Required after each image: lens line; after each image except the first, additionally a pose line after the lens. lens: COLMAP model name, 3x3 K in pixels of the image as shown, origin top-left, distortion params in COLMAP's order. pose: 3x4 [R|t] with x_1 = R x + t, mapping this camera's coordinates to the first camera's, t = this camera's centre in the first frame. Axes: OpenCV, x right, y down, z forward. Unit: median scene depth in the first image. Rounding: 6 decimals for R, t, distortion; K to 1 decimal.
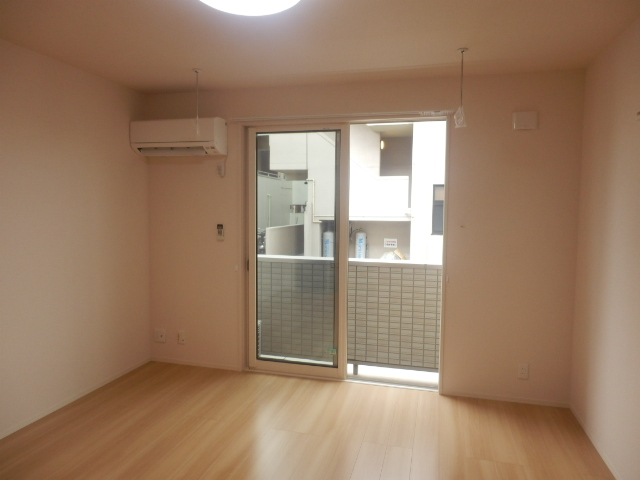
lens RADIAL K [[446.3, 0, 318.5], [0, 446.3, 238.0], [0, 0, 1]] dist [0.001932, 0.003993]
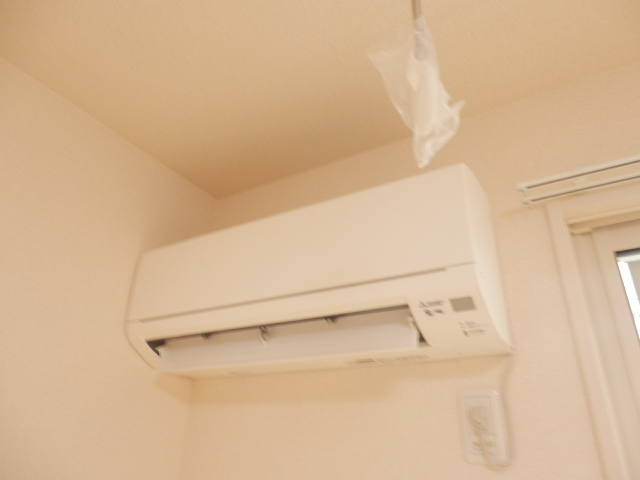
lens RADIAL K [[446.3, 0, 320.4], [0, 446.3, 238.1], [0, 0, 1]] dist [0.001932, 0.003993]
pose [[0.962777, -0.103404, -0.249738, -0.230584], [-0.035581, 0.867410, -0.496320, -0.124065], [0.267946, 0.486732, 0.831443, 0.768656]]
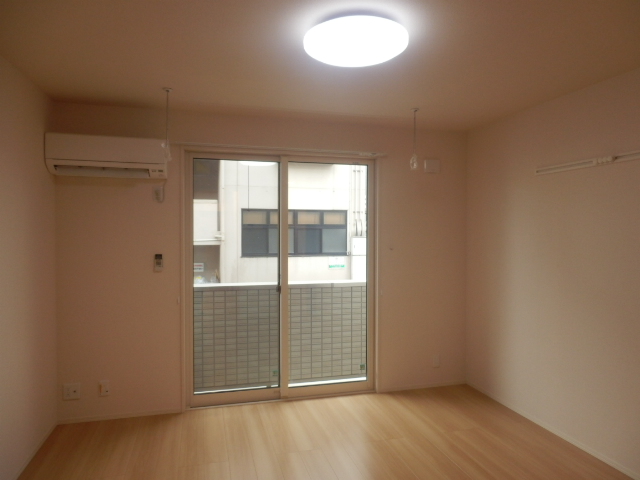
lens RADIAL K [[446.3, 0, 319.8], [0, 446.3, 239.3], [0, 0, 1]] dist [0.001932, 0.003993]
pose [[0.862458, -0.017937, 0.505811, -0.397382], [0.041637, 0.998499, -0.035587, -0.014251], [-0.504413, 0.051753, 0.861910, 0.046551]]
